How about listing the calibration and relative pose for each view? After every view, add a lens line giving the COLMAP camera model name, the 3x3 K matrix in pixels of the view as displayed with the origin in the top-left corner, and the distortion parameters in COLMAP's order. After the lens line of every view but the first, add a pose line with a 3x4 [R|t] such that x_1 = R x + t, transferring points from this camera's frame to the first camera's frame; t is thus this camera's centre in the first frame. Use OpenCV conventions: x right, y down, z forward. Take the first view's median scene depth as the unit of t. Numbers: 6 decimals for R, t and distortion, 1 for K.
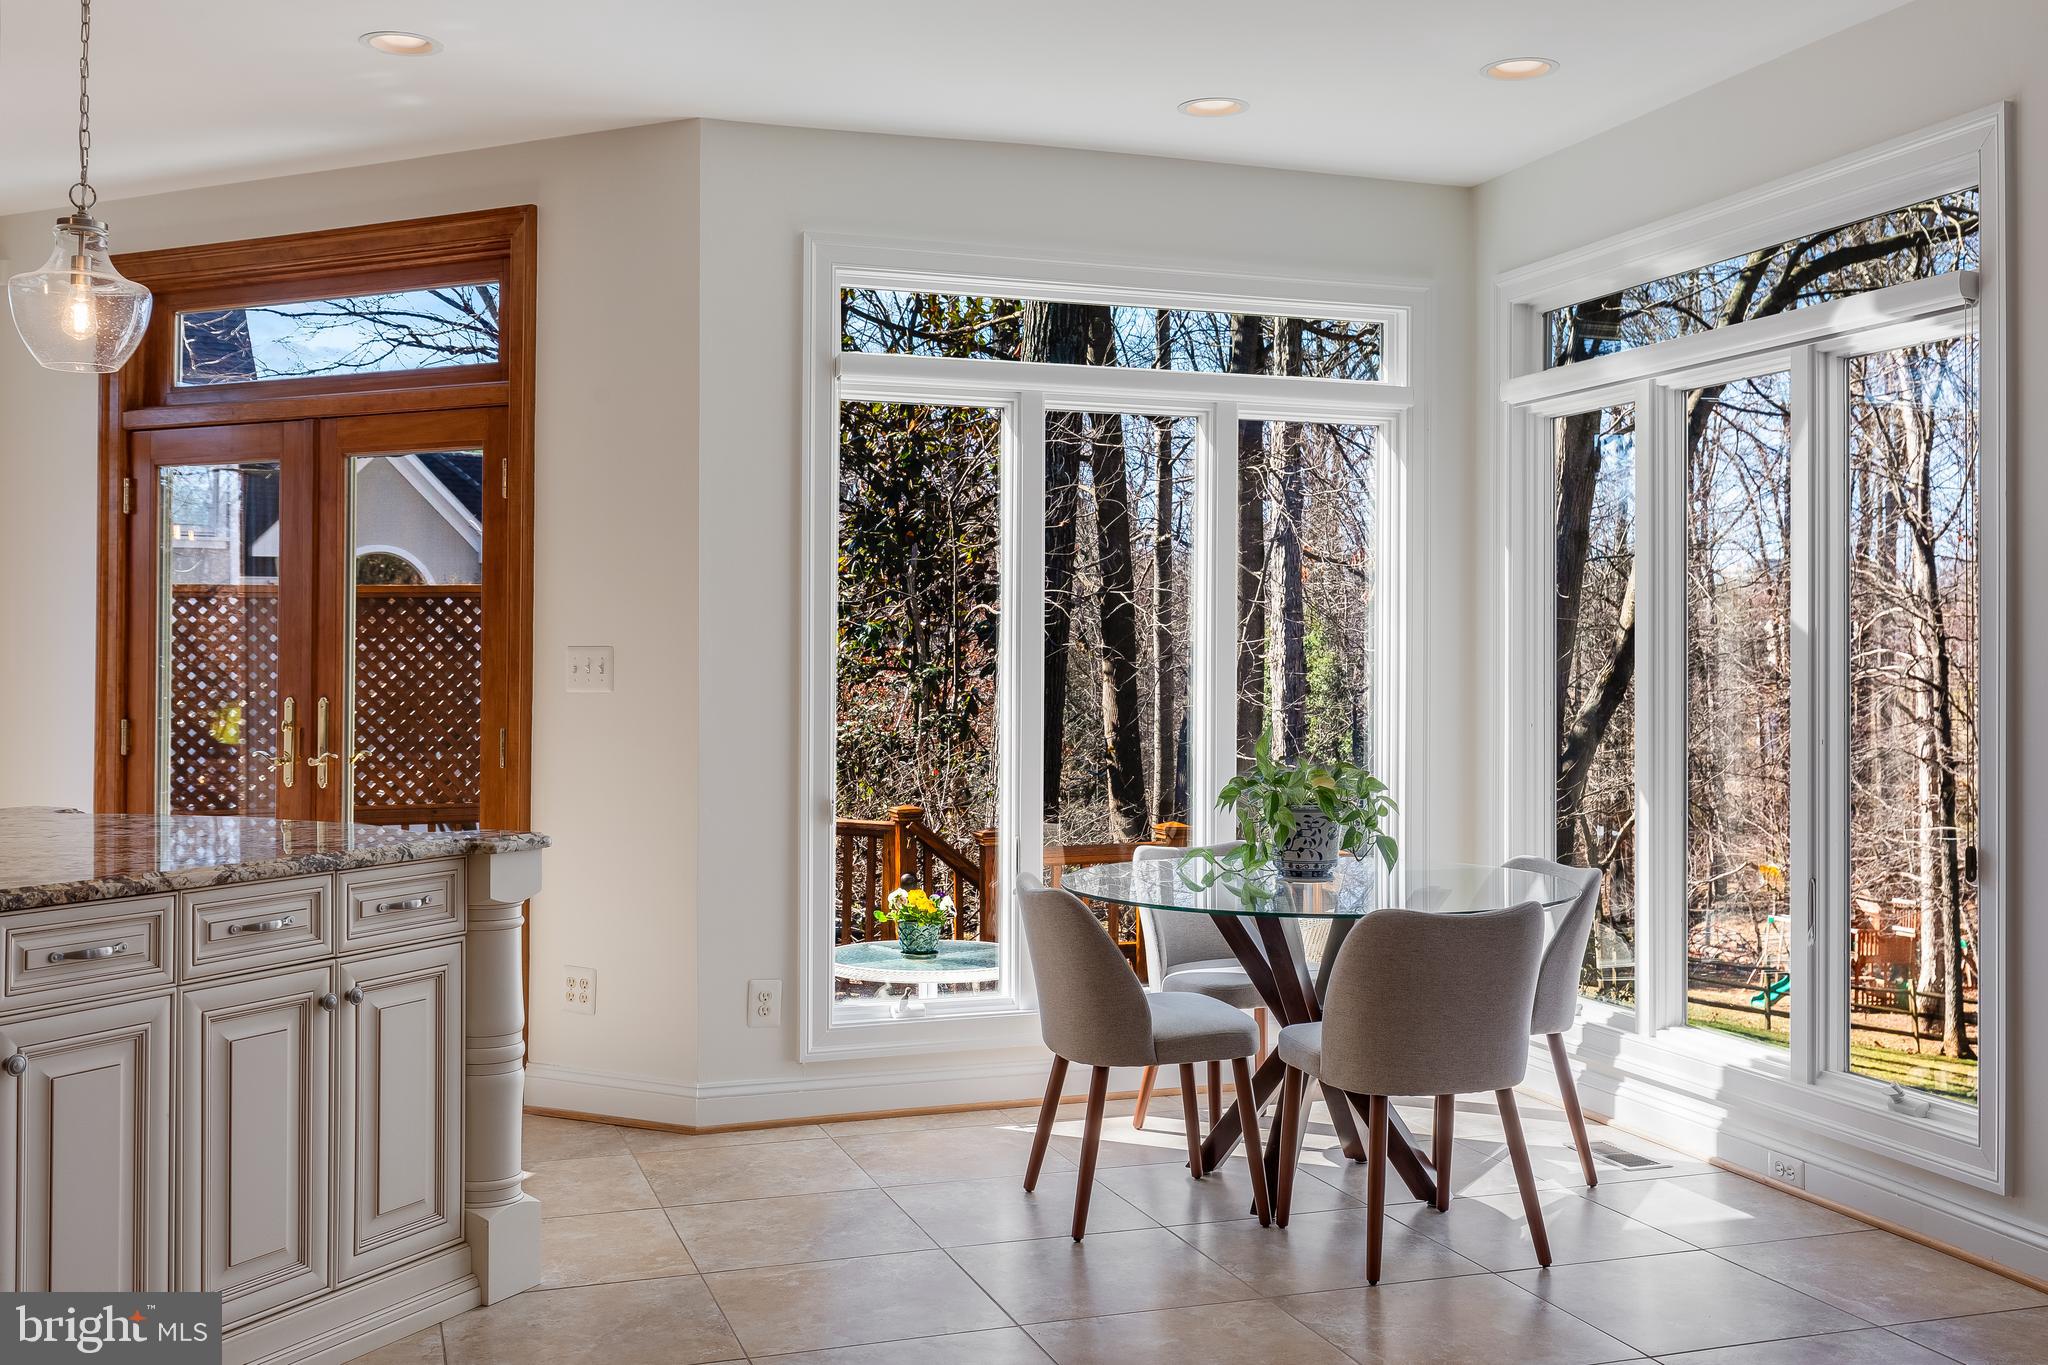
lens RADIAL K [[1969.5, 0, 1030.1], [0, 1969.5, 642.7], [0, 0, 1]] dist [0.005309, 0.007238]
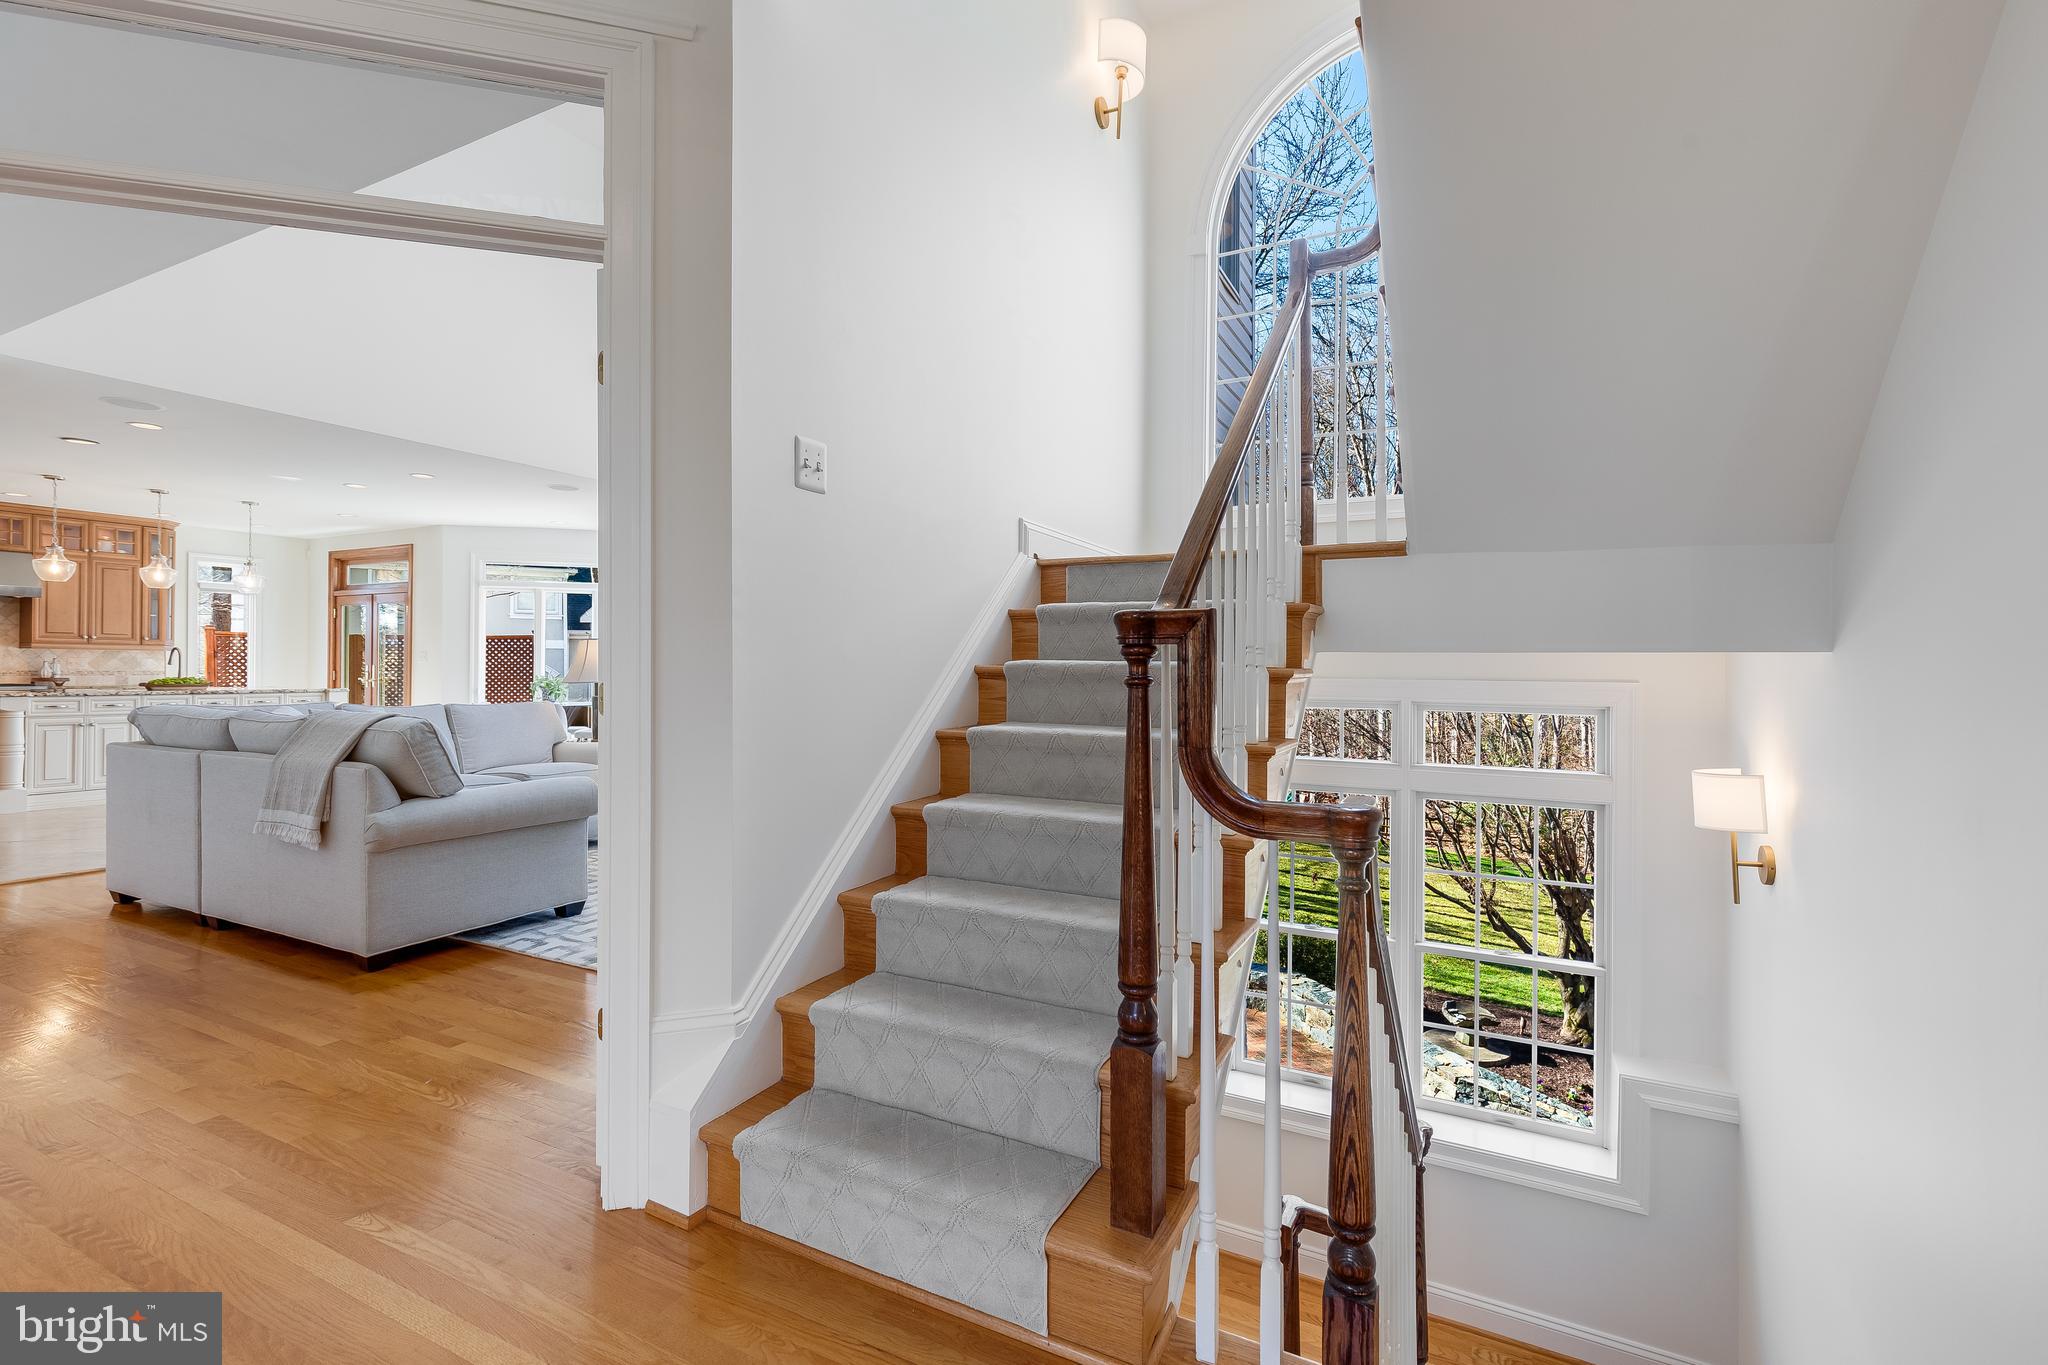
lens RADIAL K [[924.2, 0, 1019.3], [0, 924.2, 672.2], [0, 0, 1]] dist [0.003336, 0.000366]
pose [[0.999626, 0.002116, -0.027275, 1.144270], [-0.001742, 0.999905, 0.013701, 0.017108], [0.027301, -0.013648, 0.999534, -0.960884]]
